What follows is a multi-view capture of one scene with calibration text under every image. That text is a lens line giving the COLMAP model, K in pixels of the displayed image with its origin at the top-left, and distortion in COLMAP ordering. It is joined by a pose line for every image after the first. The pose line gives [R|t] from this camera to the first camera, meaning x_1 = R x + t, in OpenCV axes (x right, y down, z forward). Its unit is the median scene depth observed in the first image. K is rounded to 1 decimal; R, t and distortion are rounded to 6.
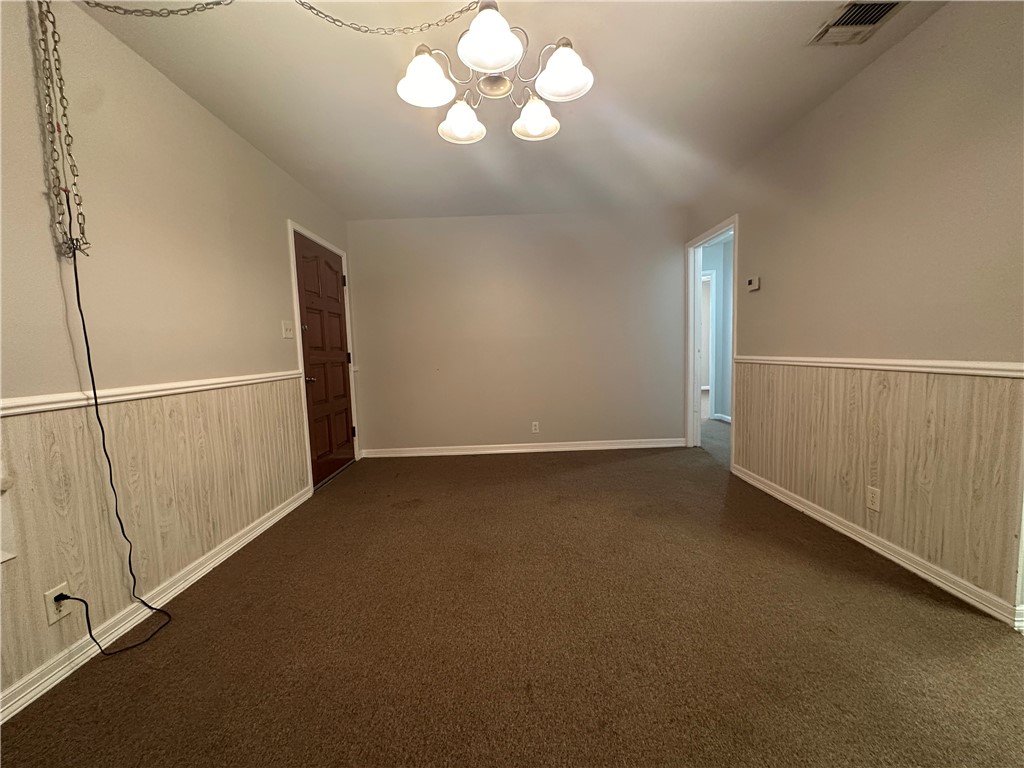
lens RADIAL K [[408.7, 0, 515.1], [0, 408.7, 384.8], [0, 0, 1]] dist [-0.002867, 0.000533]
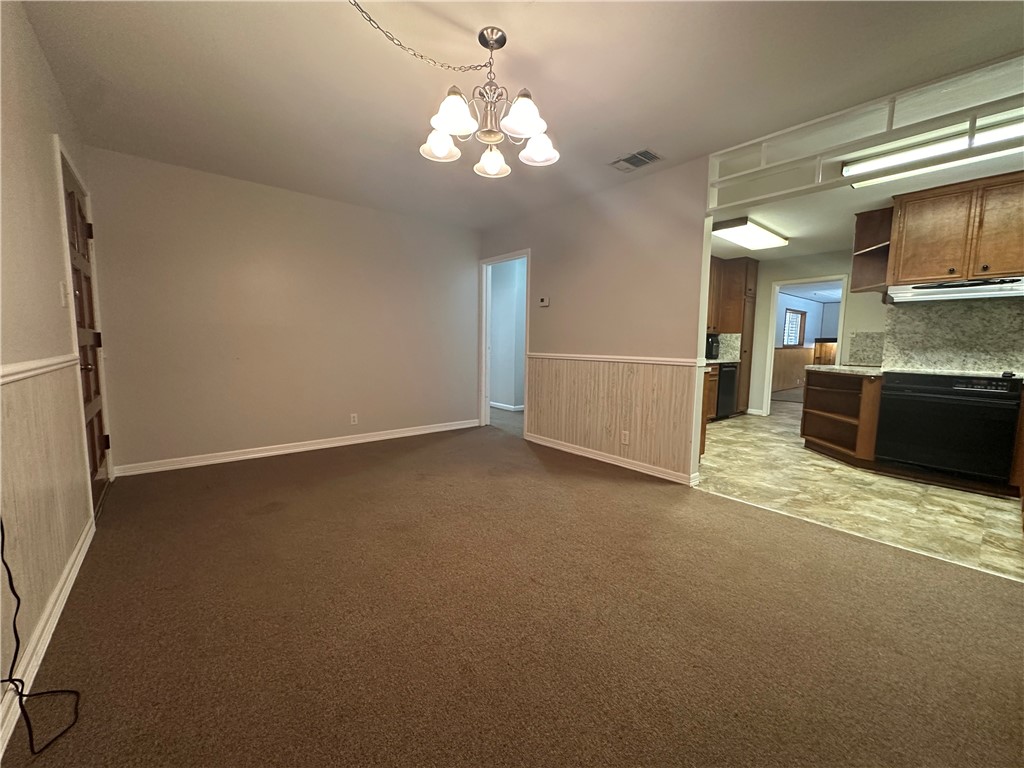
lens RADIAL K [[408.7, 0, 514.6], [0, 408.7, 385.4], [0, 0, 1]] dist [-0.002867, 0.000533]
pose [[0.774141, -0.020850, 0.632670, -0.529388], [0.014790, 0.999780, 0.014851, 0.025234], [-0.632841, -0.002139, 0.774279, -0.033397]]
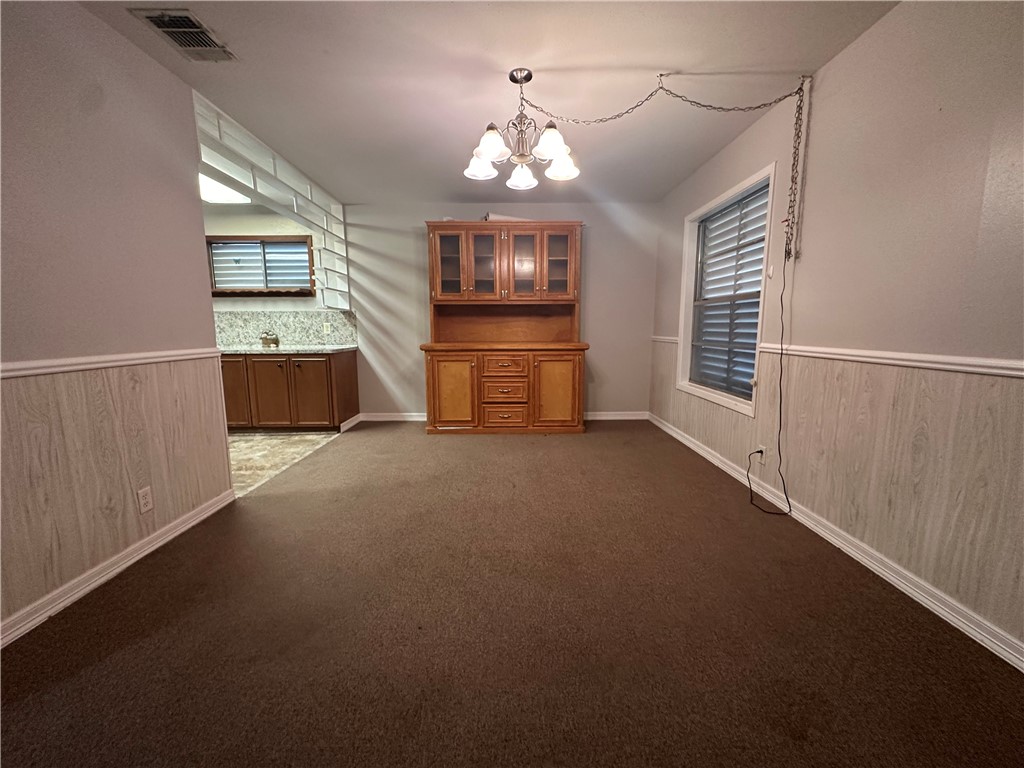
lens RADIAL K [[408.7, 0, 508.7], [0, 408.7, 386.4], [0, 0, 1]] dist [-0.002867, 0.000533]
pose [[-0.999222, 0.034103, 0.019804, 0.000041], [0.037739, 0.972626, 0.229291, -0.156534], [-0.011442, 0.229860, -0.973156, 1.747197]]
